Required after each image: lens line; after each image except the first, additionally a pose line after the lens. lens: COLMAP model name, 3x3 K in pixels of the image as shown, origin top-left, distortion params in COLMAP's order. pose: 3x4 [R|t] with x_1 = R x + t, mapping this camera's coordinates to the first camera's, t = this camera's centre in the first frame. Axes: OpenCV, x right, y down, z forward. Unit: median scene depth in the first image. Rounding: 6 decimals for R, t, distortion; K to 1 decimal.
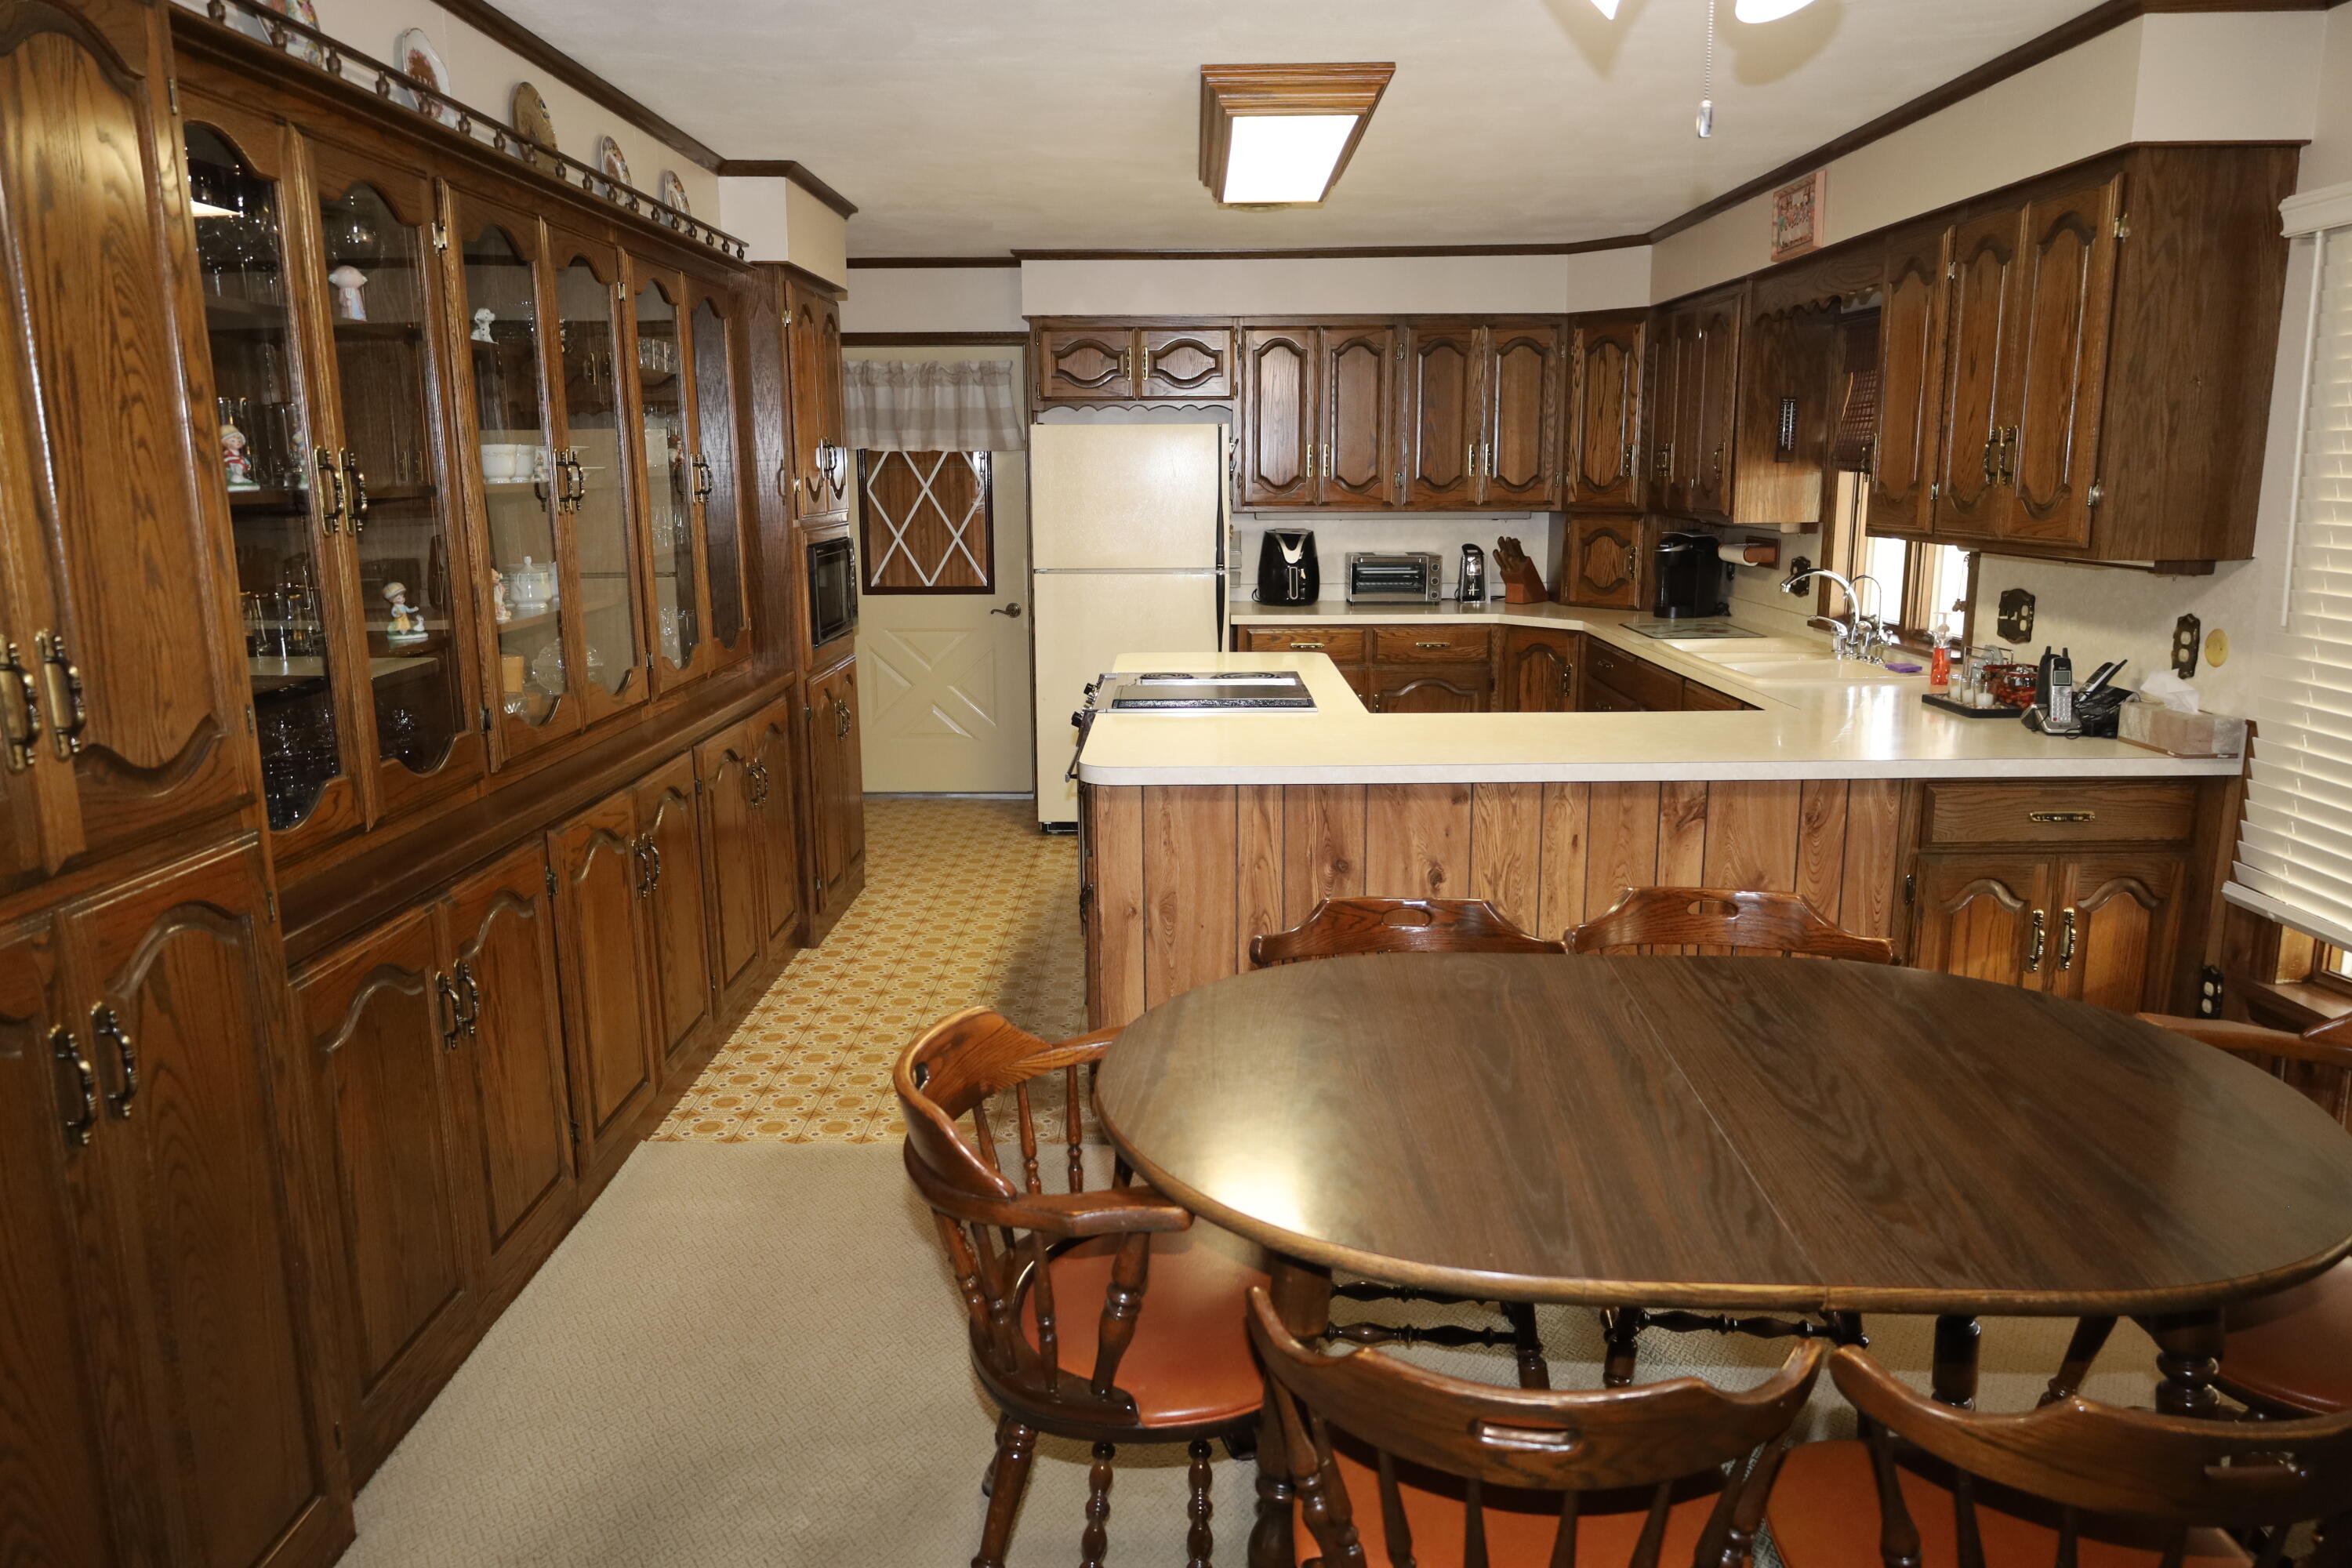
lens RADIAL K [[1600.2, 0, 1176.1], [0, 1600.2, 783.2], [0, 0, 1]] dist [-0.011274, 0.005486]
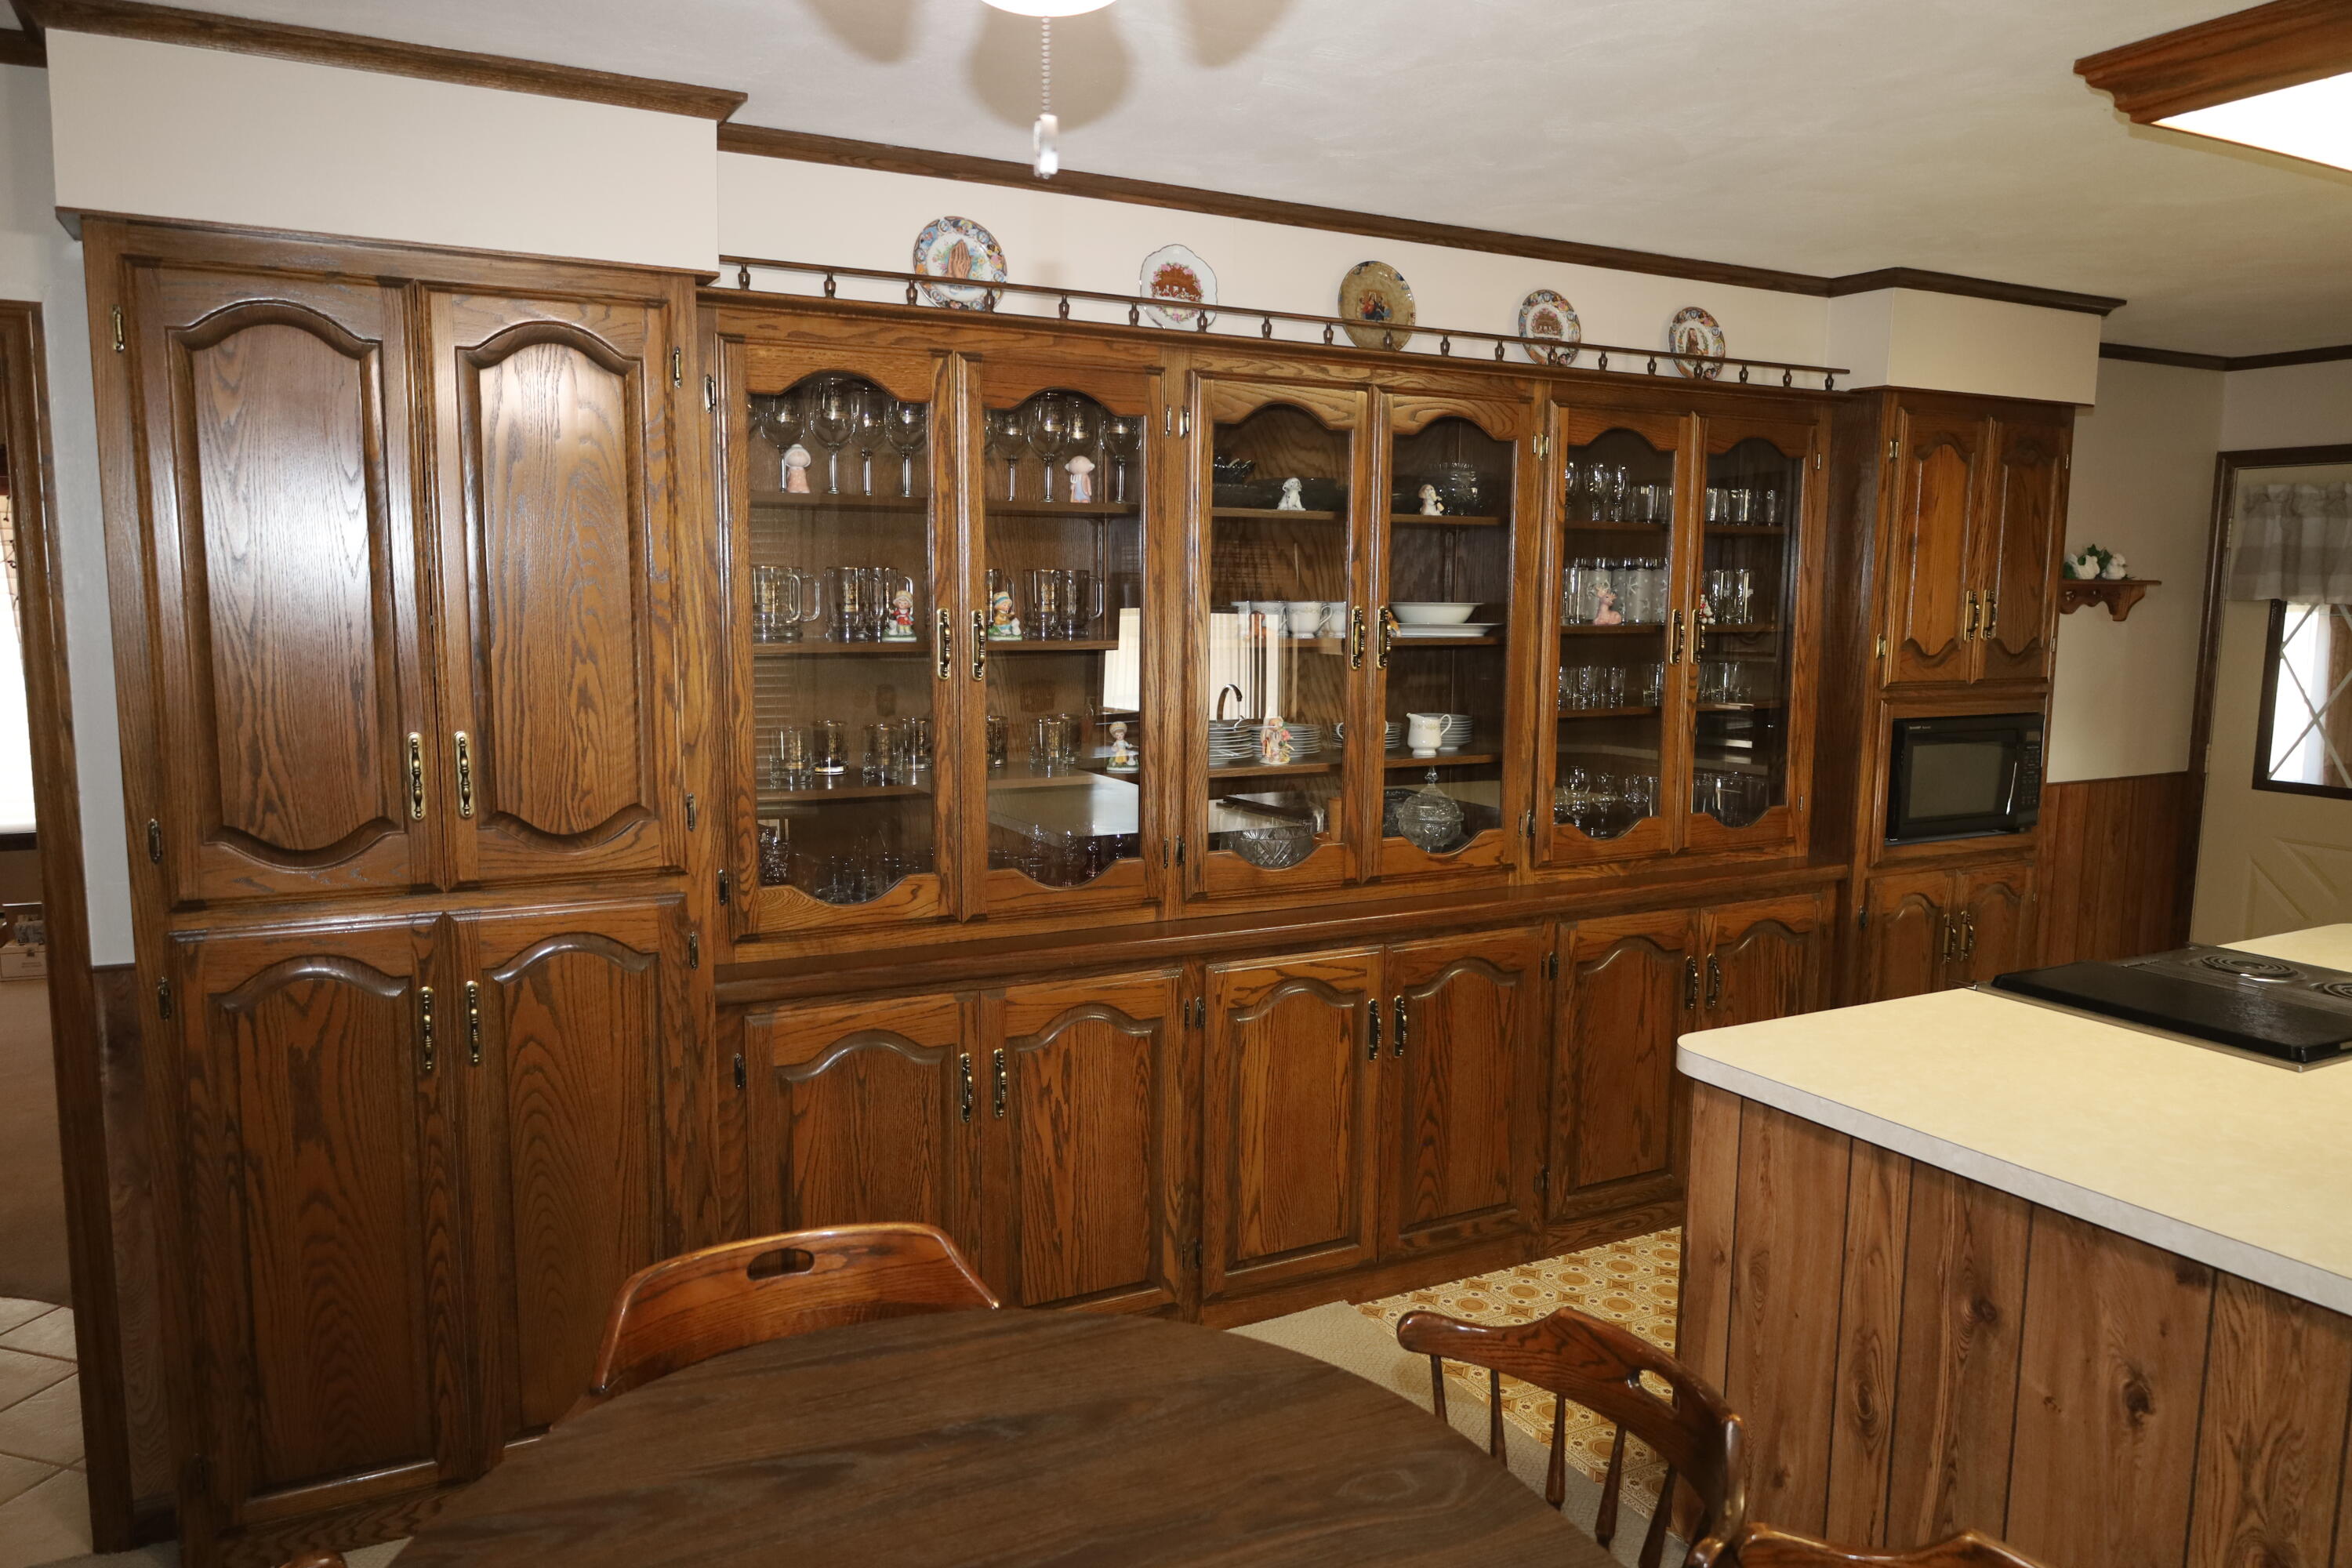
lens RADIAL K [[1600.2, 0, 1178.6], [0, 1600.2, 788.4], [0, 0, 1]] dist [-0.011274, 0.005486]
pose [[0.476552, 0.123349, -0.870450, 0.409780], [-0.185336, 0.981952, 0.037682, -0.097761], [0.859388, 0.143369, 0.490813, 0.360304]]
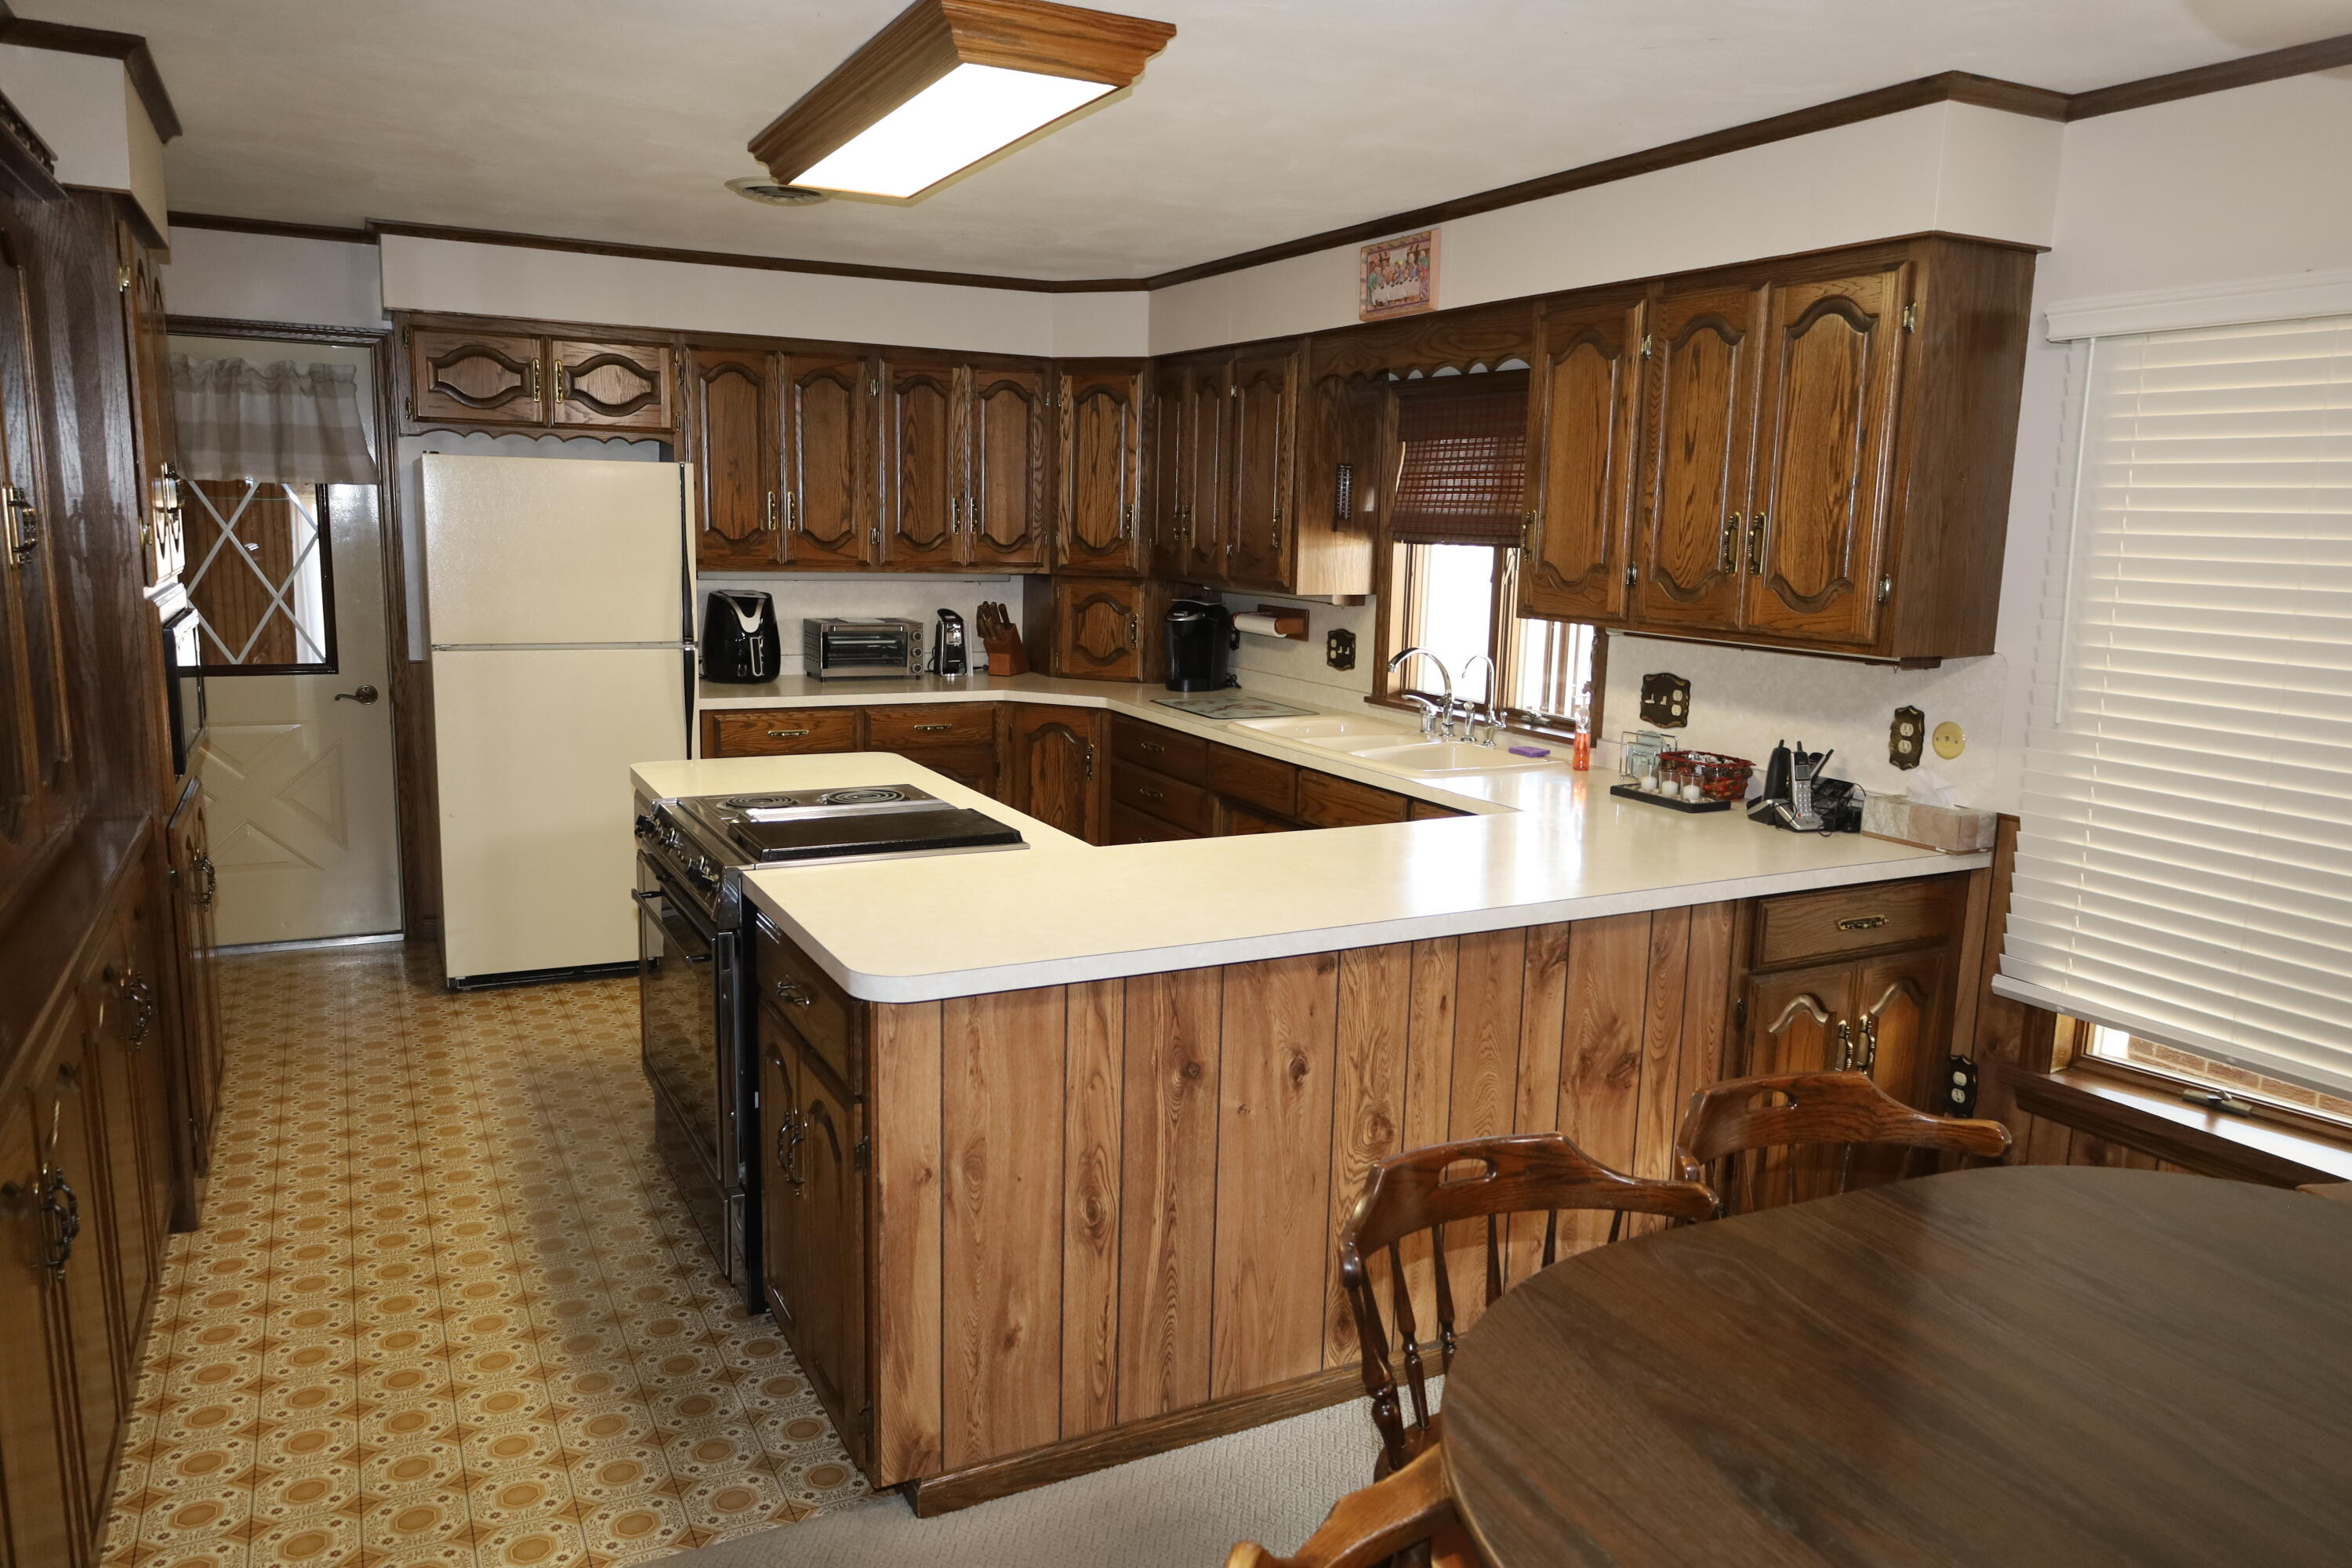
lens RADIAL K [[1600.2, 0, 1173.1], [0, 1600.2, 785.8], [0, 0, 1]] dist [-0.011274, 0.005486]
pose [[0.883895, -0.049607, 0.465047, -0.220422], [0.060073, 0.998164, -0.007703, -0.068286], [-0.463811, 0.034745, 0.885252, 0.294107]]
